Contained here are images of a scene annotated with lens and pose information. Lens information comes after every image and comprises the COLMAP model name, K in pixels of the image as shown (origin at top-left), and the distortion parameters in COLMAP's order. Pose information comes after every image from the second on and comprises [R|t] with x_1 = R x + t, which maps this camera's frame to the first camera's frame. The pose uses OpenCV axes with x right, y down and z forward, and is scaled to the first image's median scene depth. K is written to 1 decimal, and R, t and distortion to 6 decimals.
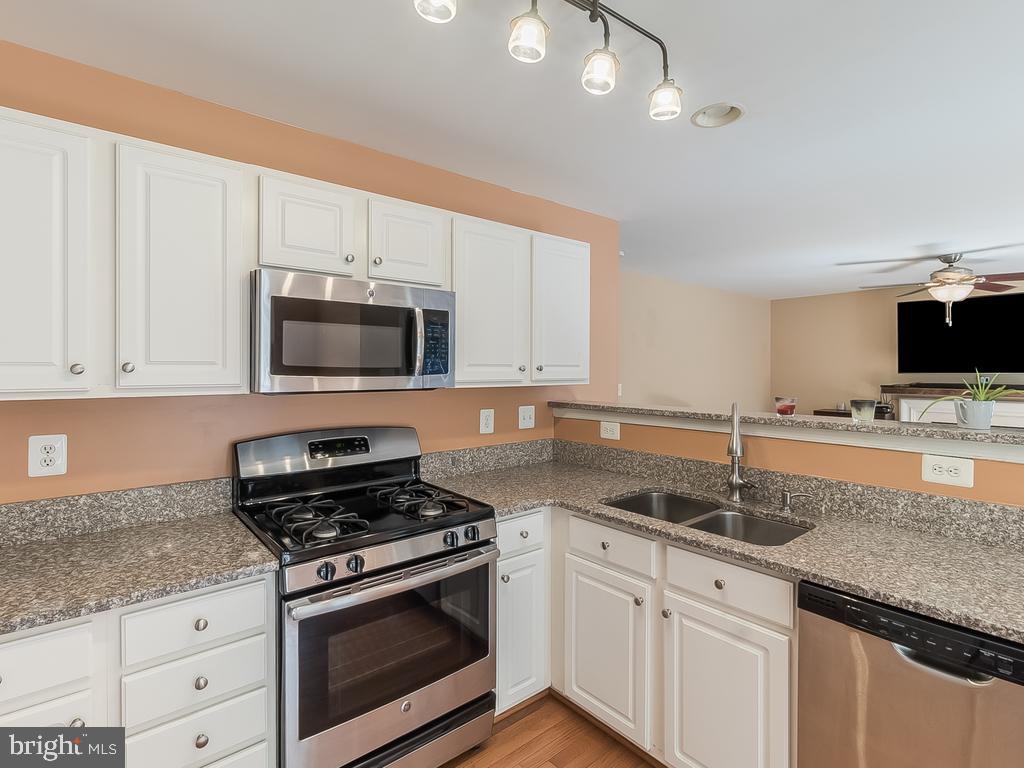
lens RADIAL K [[503.8, 0, 511.2], [0, 503.8, 367.8], [0, 0, 1]] dist [-0.002459, 0.001146]
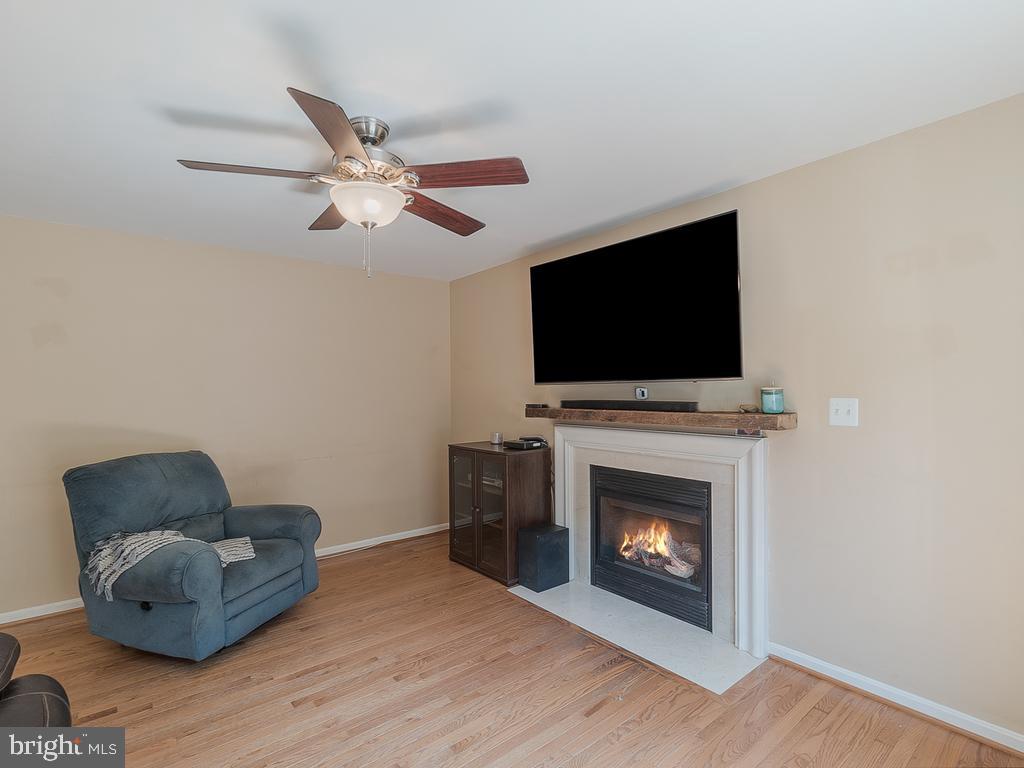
lens RADIAL K [[503.8, 0, 510.8], [0, 503.8, 388.5], [0, 0, 1]] dist [-0.002459, 0.001146]
pose [[0.999756, -0.011430, -0.018888, 2.378528], [0.011422, 0.999935, -0.000525, 0.050533], [0.018893, 0.000310, 0.999821, 1.252313]]
